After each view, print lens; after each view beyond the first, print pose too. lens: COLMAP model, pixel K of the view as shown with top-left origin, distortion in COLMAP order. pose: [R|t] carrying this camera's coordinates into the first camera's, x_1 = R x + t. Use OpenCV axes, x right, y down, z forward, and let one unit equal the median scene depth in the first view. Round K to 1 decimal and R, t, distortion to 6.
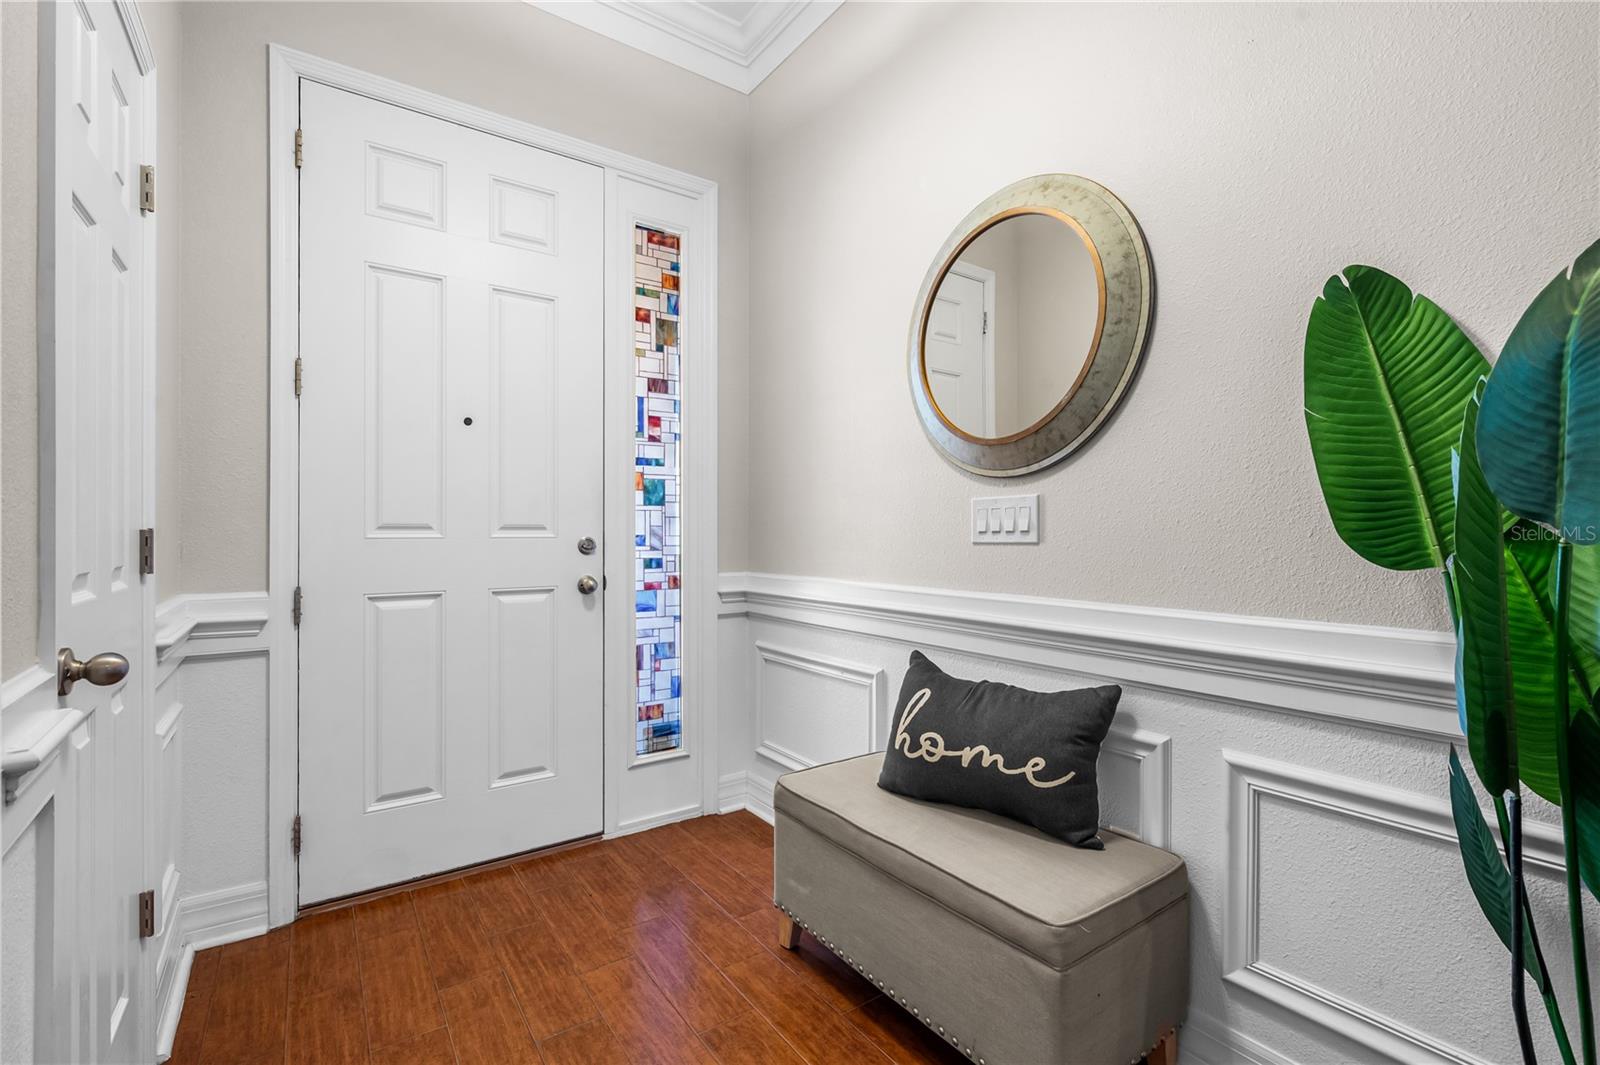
lens RADIAL K [[718.1, 0, 793.3], [0, 718.1, 532.8], [0, 0, 1]] dist [0.000981, -0.000315]
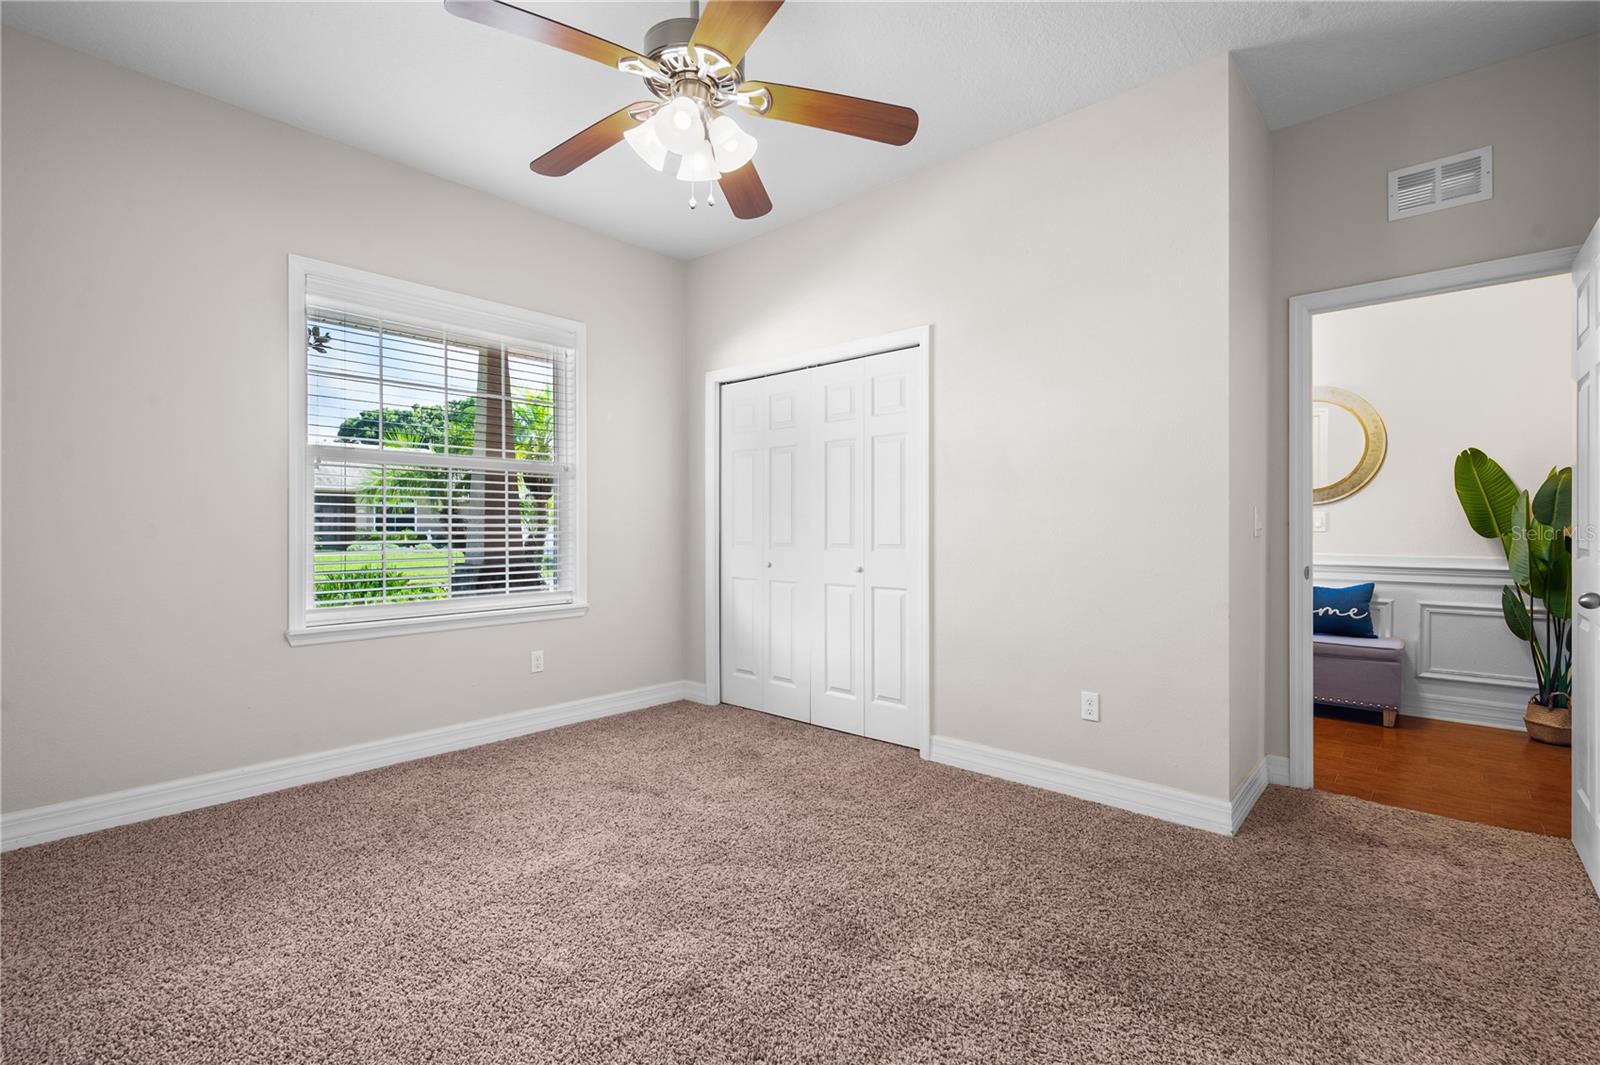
lens RADIAL K [[718.1, 0, 790.7], [0, 718.1, 532.1], [0, 0, 1]] dist [0.000981, -0.000315]
pose [[0.971941, -0.000844, 0.235224, -2.383396], [-0.001020, 0.999969, 0.007800, -0.000895], [-0.235223, -0.007821, 0.971910, -1.161643]]
